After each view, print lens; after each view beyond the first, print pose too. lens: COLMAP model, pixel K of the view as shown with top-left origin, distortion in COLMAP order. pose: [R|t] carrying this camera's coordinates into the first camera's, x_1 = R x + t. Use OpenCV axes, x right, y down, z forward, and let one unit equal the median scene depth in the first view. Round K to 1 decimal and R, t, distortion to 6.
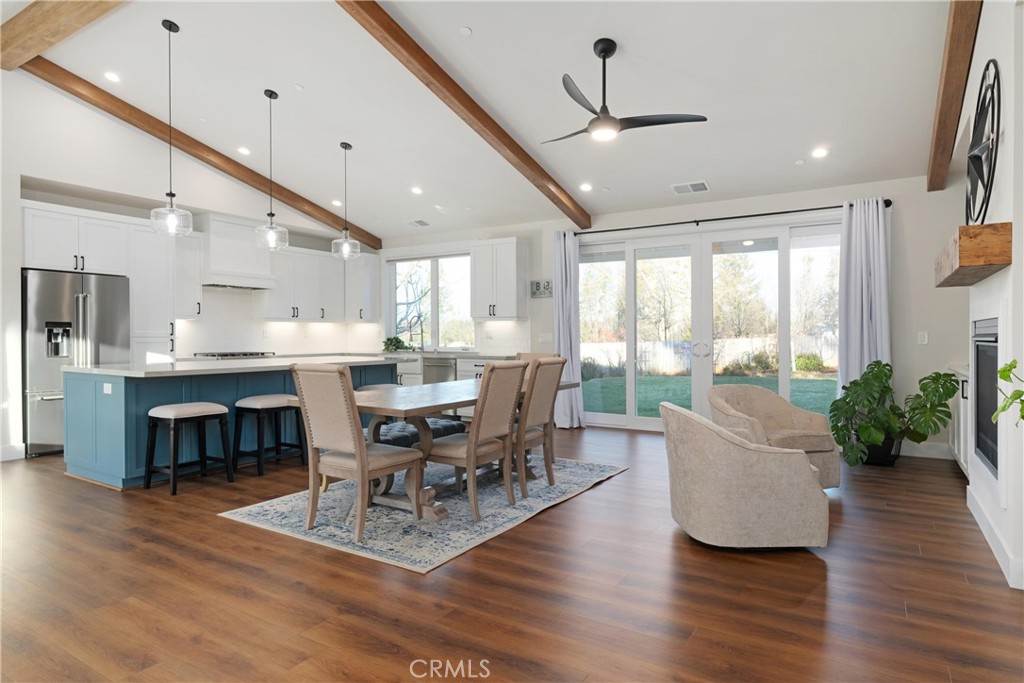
lens RADIAL K [[578.3, 0, 512.0], [0, 578.3, 341.5], [0, 0, 1]] dist [-0.001976, 0.000091]
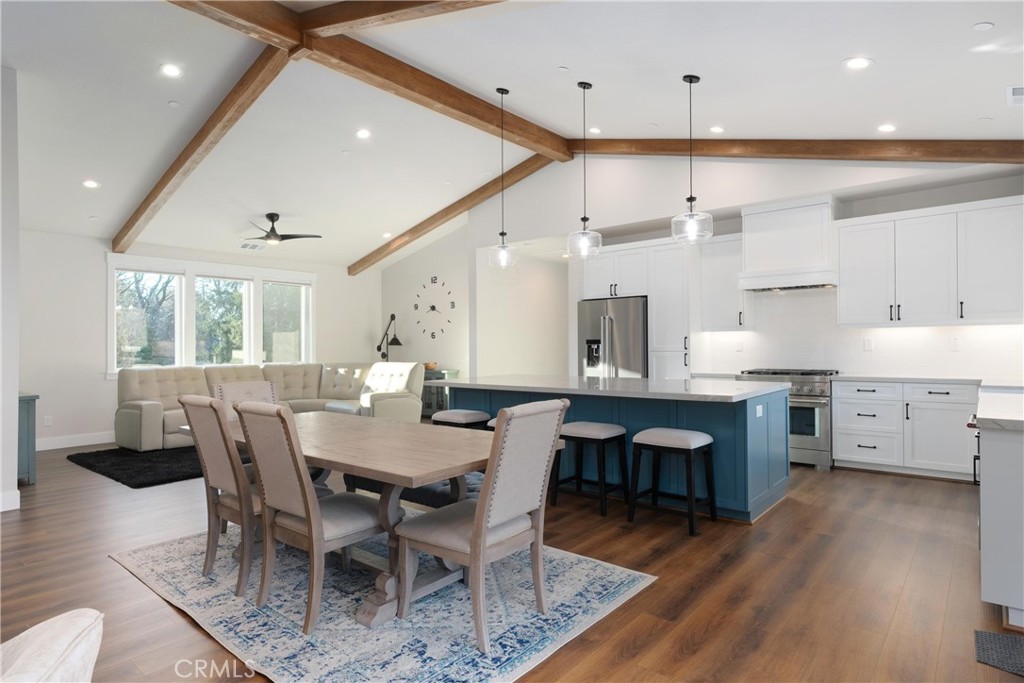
lens RADIAL K [[578.3, 0, 512.0], [0, 578.3, 341.5], [0, 0, 1]] dist [-0.001976, 0.000091]
pose [[-0.151427, 0.002593, -0.988465, 0.623703], [0.004149, 0.999989, 0.001987, -0.044525], [0.988460, -0.003800, -0.151436, 1.326693]]
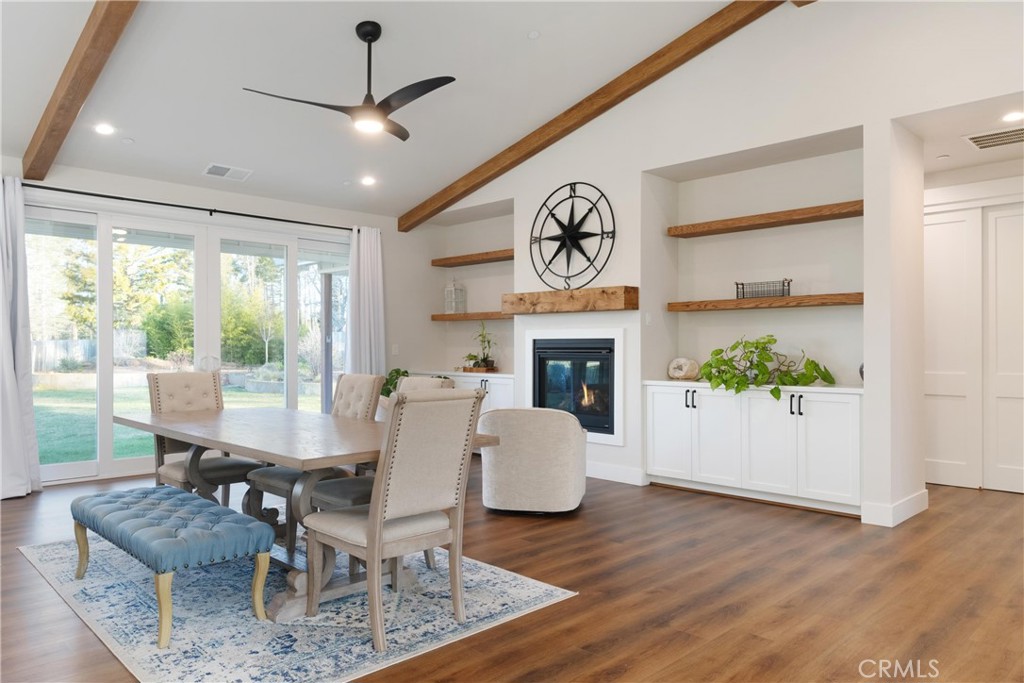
lens RADIAL K [[695.5, 0, 512.0], [0, 695.5, 341.5], [0, 0, 1]] dist [0.005048, 0.000905]
pose [[0.238297, 0.012845, 0.971107, -0.837046], [0.007529, 0.999858, -0.015073, -0.001858], [-0.971163, 0.010904, 0.238167, 0.528796]]
